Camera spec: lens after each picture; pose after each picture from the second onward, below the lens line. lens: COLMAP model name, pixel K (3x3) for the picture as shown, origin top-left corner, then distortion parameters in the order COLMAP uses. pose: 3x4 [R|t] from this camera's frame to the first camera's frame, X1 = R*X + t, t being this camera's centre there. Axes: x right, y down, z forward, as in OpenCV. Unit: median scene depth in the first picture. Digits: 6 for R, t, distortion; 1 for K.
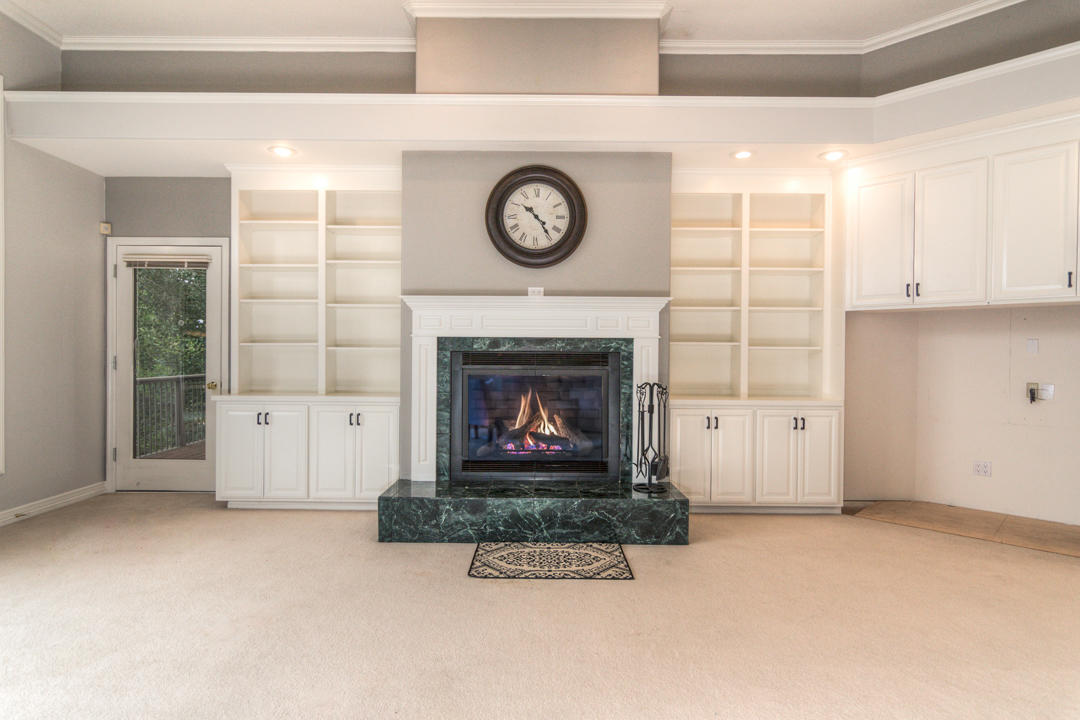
lens RADIAL K [[571.6, 0, 540.0], [0, 571.6, 360.0], [0, 0, 1]] dist [-0.001760, 0.000516]
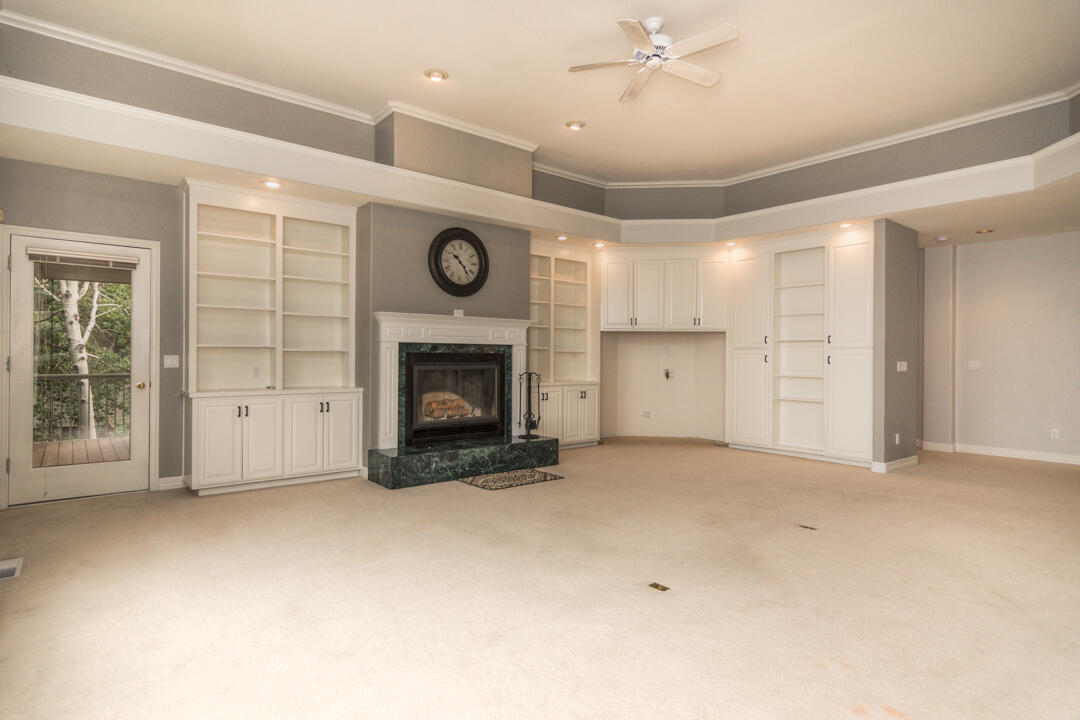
lens RADIAL K [[571.6, 0, 540.0], [0, 571.6, 360.0], [0, 0, 1]] dist [-0.001760, 0.000516]
pose [[0.770672, -0.005560, 0.637207, -0.790987], [0.004255, 0.999985, 0.003580, -0.001710], [-0.637217, -0.000047, 0.770684, -0.272886]]
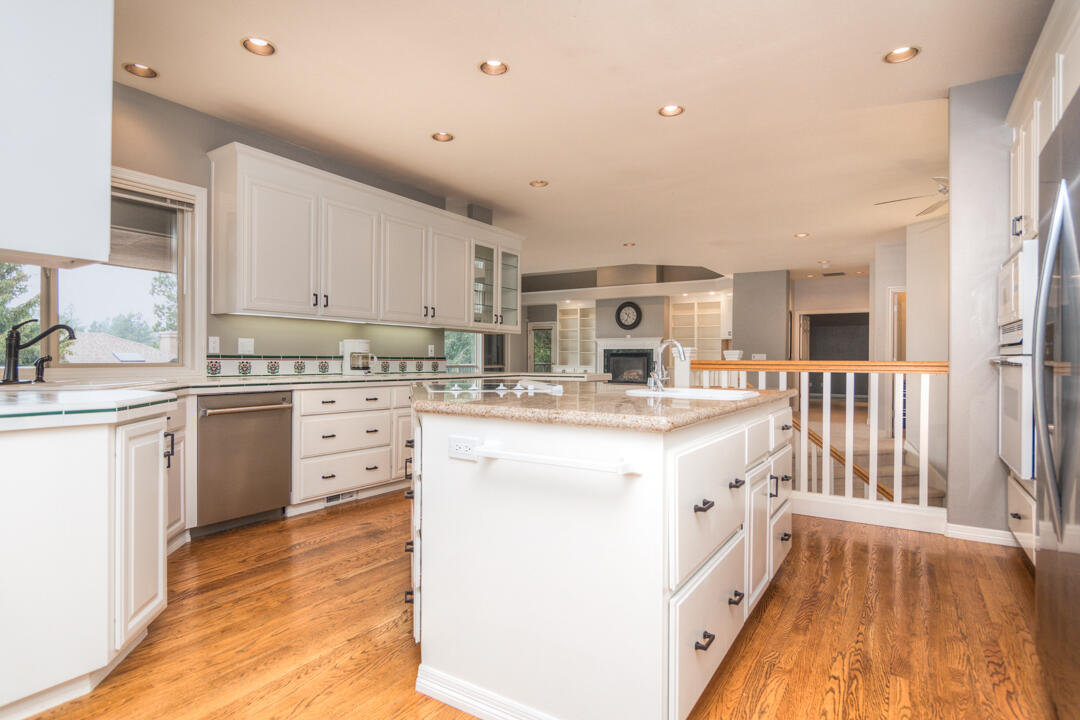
lens RADIAL K [[571.6, 0, 540.0], [0, 571.6, 360.0], [0, 0, 1]] dist [-0.001760, 0.000516]
pose [[0.843874, -0.002252, -0.536537, 1.470084], [0.000758, 0.999995, -0.003005, 0.040431], [0.536541, 0.002129, 0.843872, -2.370676]]
